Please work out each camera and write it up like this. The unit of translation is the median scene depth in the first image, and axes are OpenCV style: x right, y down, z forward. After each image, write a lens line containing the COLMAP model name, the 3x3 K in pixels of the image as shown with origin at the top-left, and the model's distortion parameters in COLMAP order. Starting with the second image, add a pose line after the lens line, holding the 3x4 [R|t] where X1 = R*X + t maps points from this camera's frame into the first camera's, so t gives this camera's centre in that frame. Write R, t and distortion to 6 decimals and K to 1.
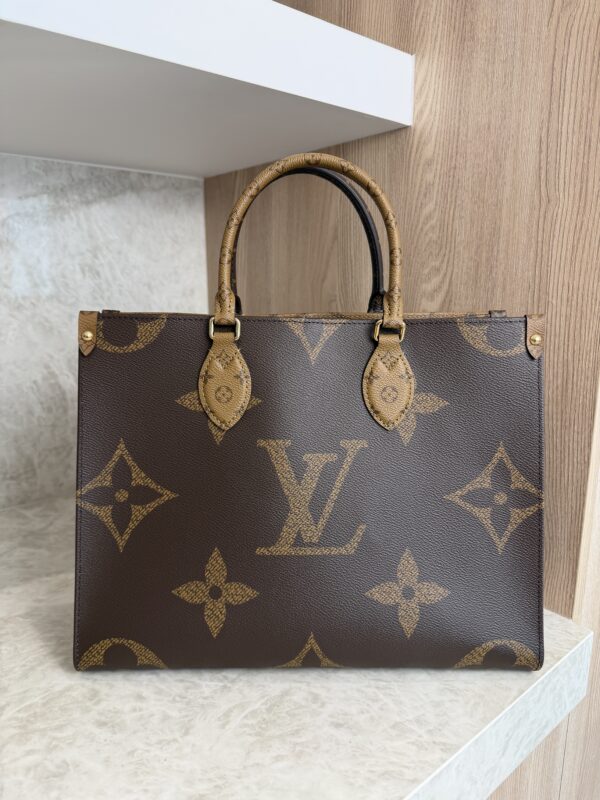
lens RADIAL K [[577.5, 0, 303.6], [0, 577.5, 401.5], [0, 0, 1]] dist [0.000227, -0.022083]
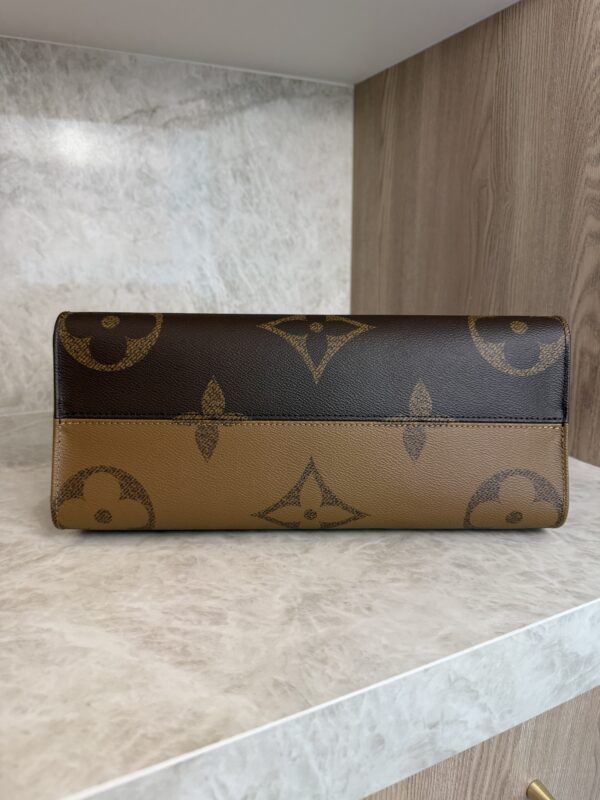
lens RADIAL K [[578.1, 0, 303.5], [0, 578.1, 406.1], [0, 0, 1]] dist [0.010246, -0.047982]
pose [[0.968459, 0.053509, -0.243360, 0.018796], [-0.043938, 0.998039, 0.044593, 0.183885], [0.245269, -0.032493, 0.968910, 0.009312]]
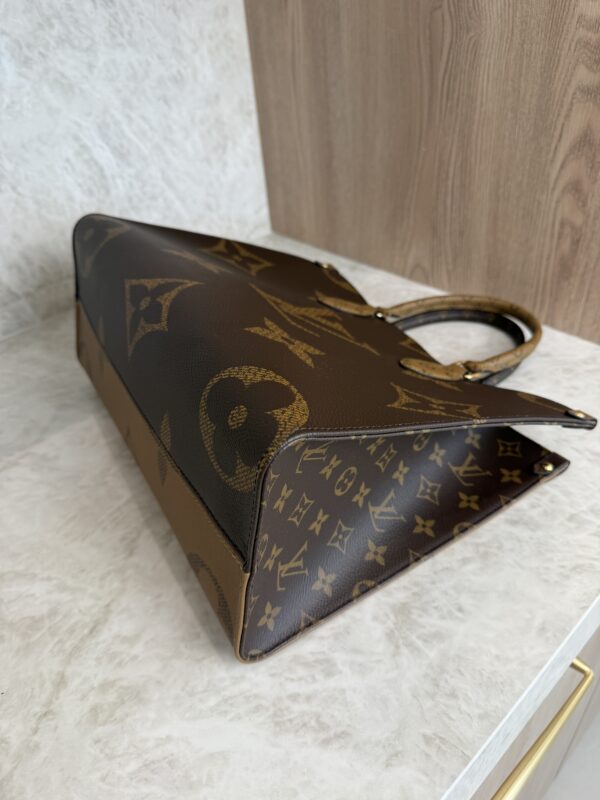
lens RADIAL K [[589.2, 0, 299.9], [0, 589.2, 399.6], [0, 0, 1]] dist [-0.035067, 0.005833]
pose [[0.995954, -0.083398, -0.033461, -0.175697], [0.089741, 0.903962, 0.418091, -0.056244], [-0.004621, -0.419402, 0.907789, 0.122859]]
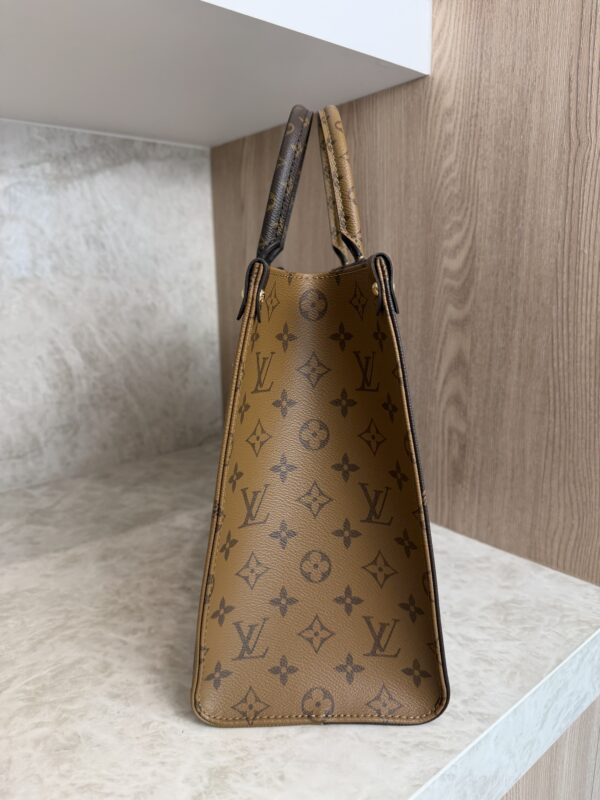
lens RADIAL K [[581.6, 0, 302.5], [0, 581.6, 400.4], [0, 0, 1]] dist [-0.003158, -0.027298]
pose [[0.999824, -0.013148, -0.013348, -0.016864], [0.013200, 0.999906, 0.003773, 0.053569], [0.013297, -0.003948, 0.999904, 0.041053]]
